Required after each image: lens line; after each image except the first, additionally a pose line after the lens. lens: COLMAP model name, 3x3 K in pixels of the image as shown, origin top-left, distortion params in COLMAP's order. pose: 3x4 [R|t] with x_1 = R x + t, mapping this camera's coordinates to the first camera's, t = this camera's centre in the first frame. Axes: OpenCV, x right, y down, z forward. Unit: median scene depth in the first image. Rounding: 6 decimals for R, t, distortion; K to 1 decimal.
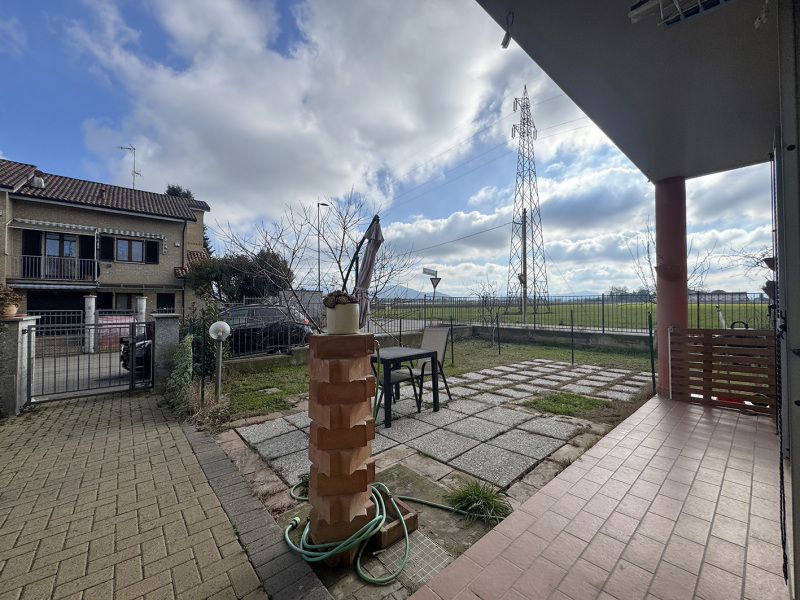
lens RADIAL K [[319.6, 0, 399.7], [0, 319.6, 297.6], [0, 0, 1]] dist [-0.001448, 0.000014]
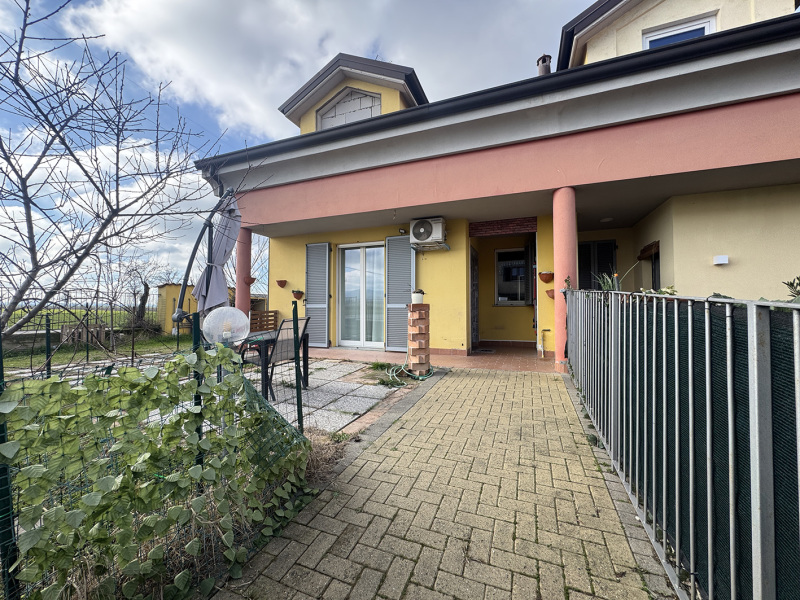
lens RADIAL K [[318.0, 0, 396.2], [0, 318.0, 300.7], [0, 0, 1]] dist [-0.010888, 0.000140]
pose [[-0.446382, 0.023165, 0.894543, -1.641584], [-0.015380, 0.999319, -0.033553, 0.117594], [-0.894710, -0.028736, -0.445721, 1.521707]]
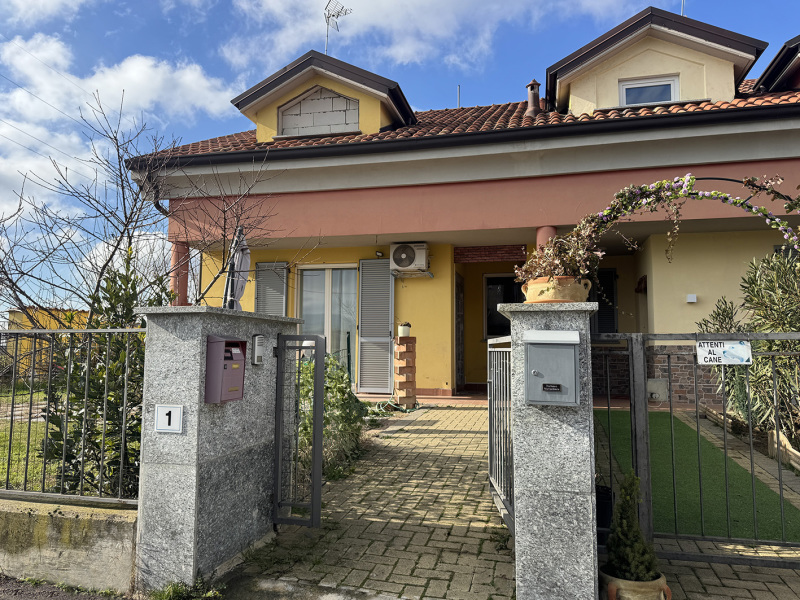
lens RADIAL K [[558.9, 0, 400.0], [0, 558.9, 300.0], [0, 0, 1]] dist [0.091033, -0.124402]
pose [[-0.570567, 0.072107, 0.818079, -2.672976], [-0.020720, 0.994557, -0.102114, 0.190817], [-0.820990, -0.075214, -0.565967, 2.443090]]
